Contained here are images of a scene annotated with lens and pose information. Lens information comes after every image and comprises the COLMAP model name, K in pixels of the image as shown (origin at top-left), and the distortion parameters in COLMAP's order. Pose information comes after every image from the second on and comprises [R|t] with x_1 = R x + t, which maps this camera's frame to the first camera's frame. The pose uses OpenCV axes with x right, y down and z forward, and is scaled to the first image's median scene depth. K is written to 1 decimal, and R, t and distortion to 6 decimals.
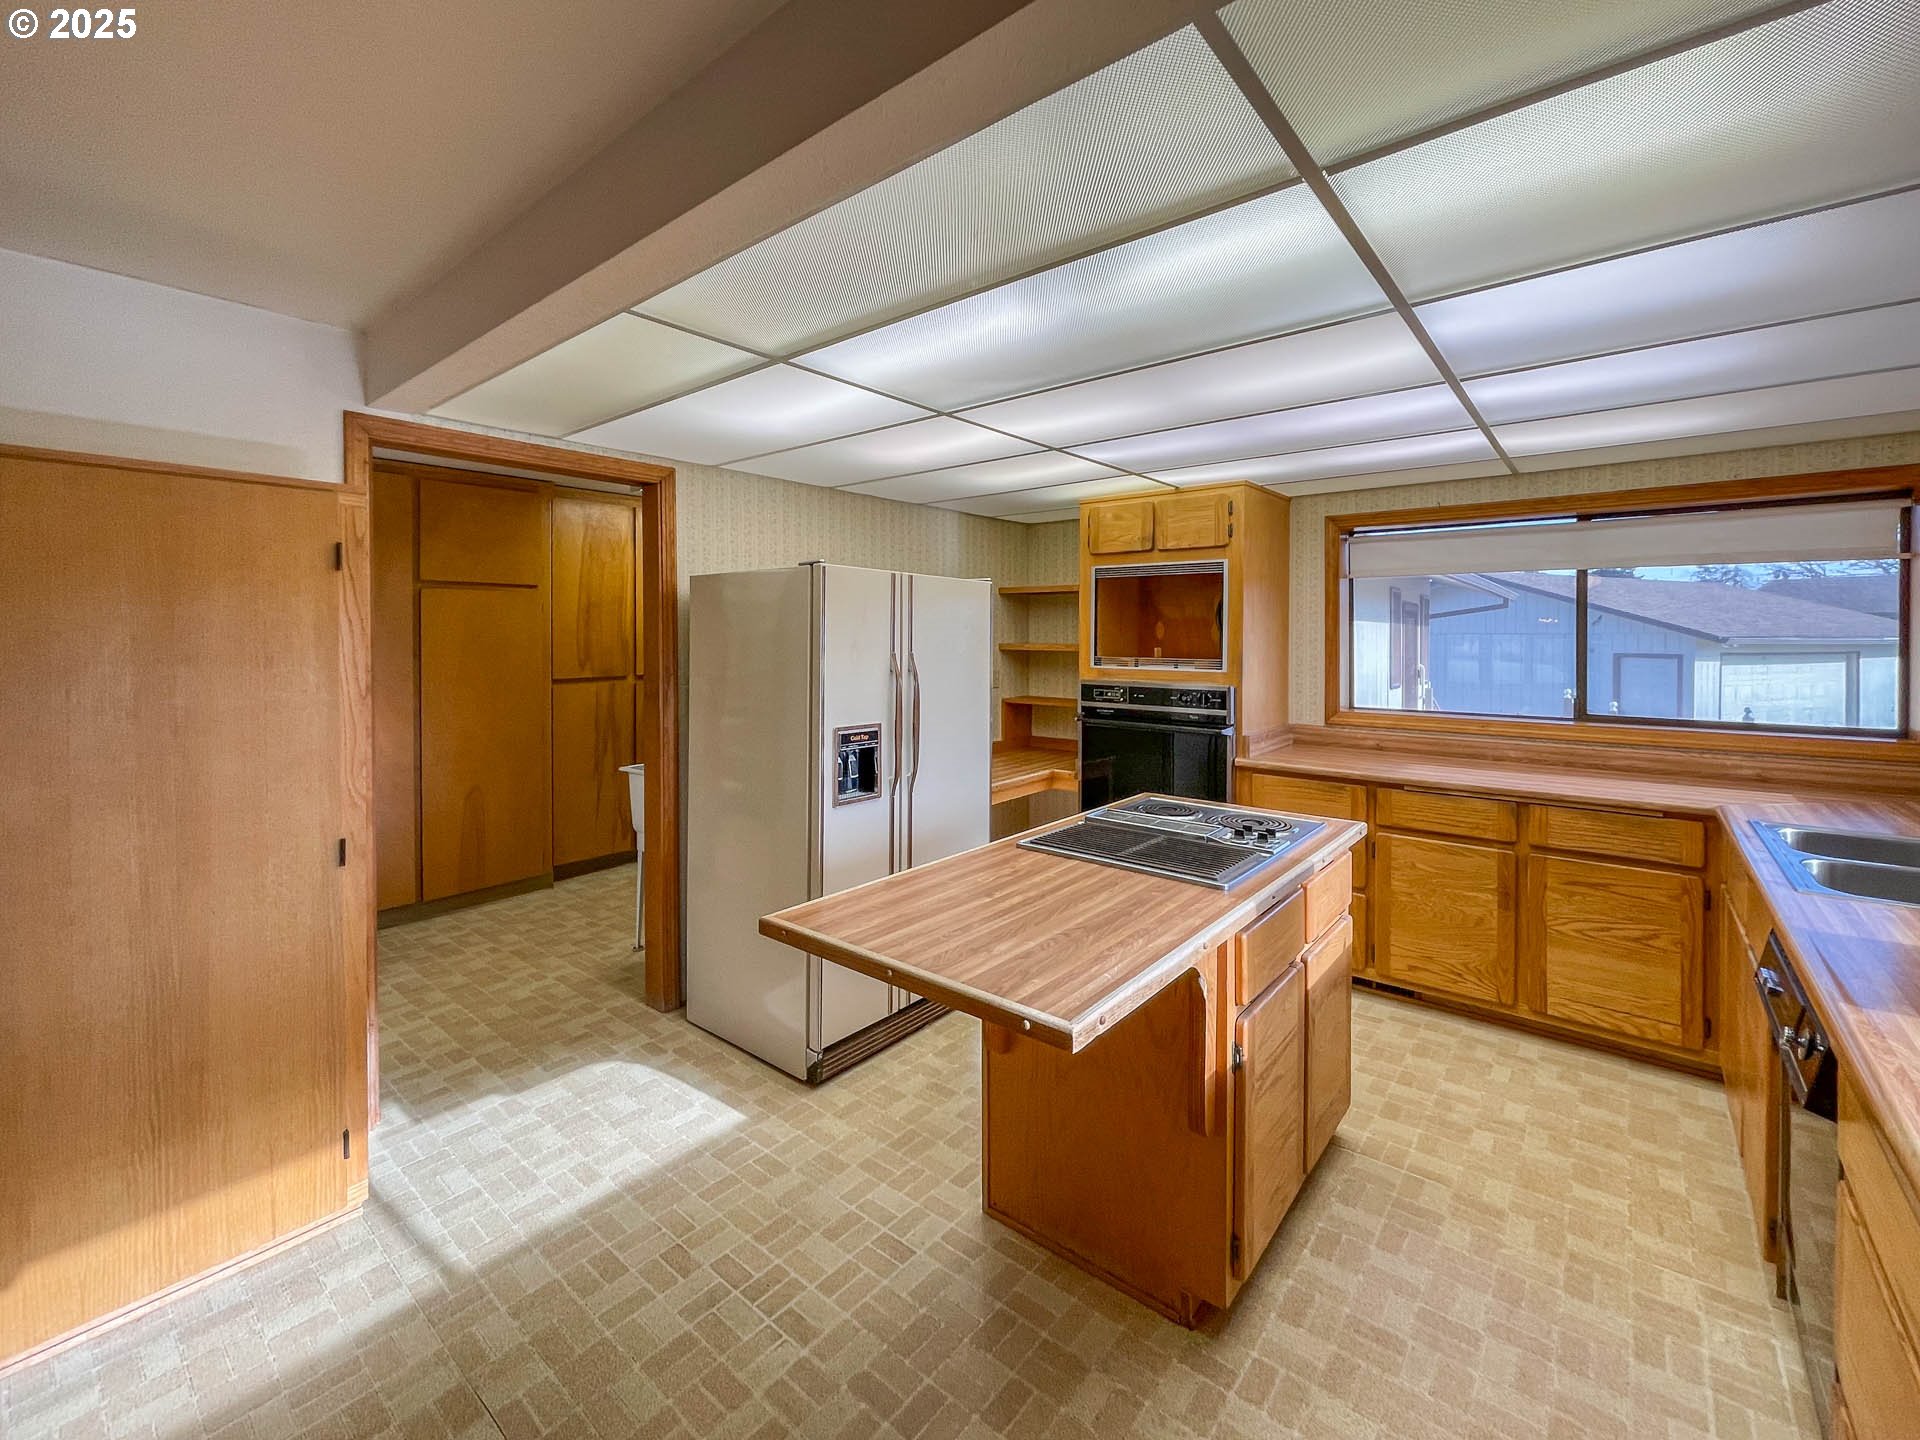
lens RADIAL K [[818.2, 0, 960.2], [0, 818.2, 637.3], [0, 0, 1]] dist [0.001854, 0.000445]
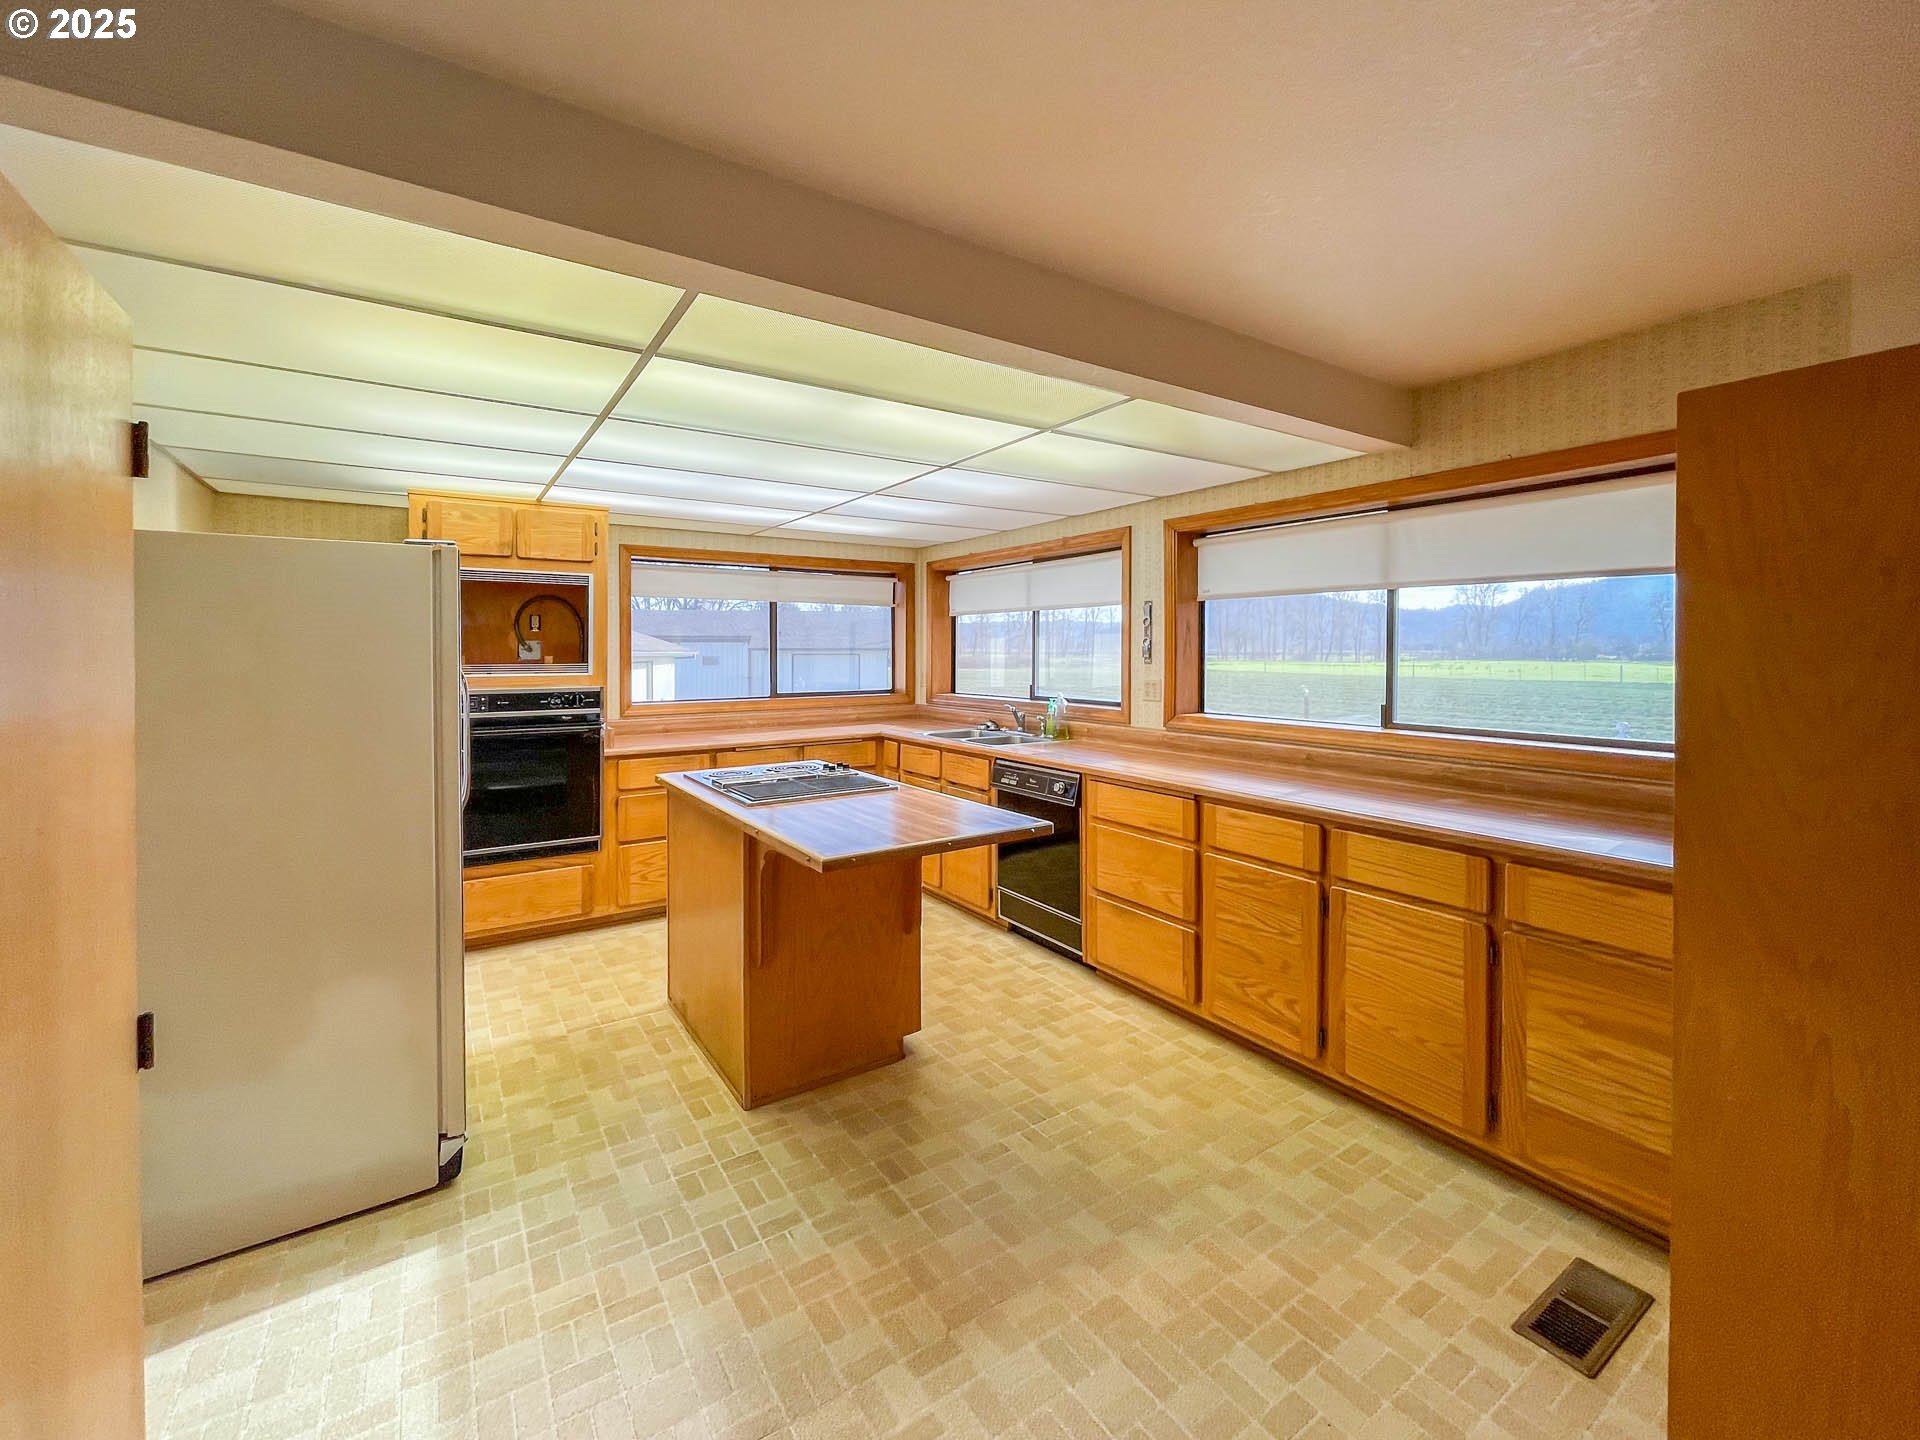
lens RADIAL K [[787.9, 0, 961.6], [0, 787.9, 660.0], [0, 0, 1]] dist [0.000354, 0.000125]
pose [[0.292383, -0.013145, 0.956211, -0.607218], [0.006363, 0.999910, 0.011801, 0.014095], [-0.956280, 0.002634, 0.292440, 0.217501]]
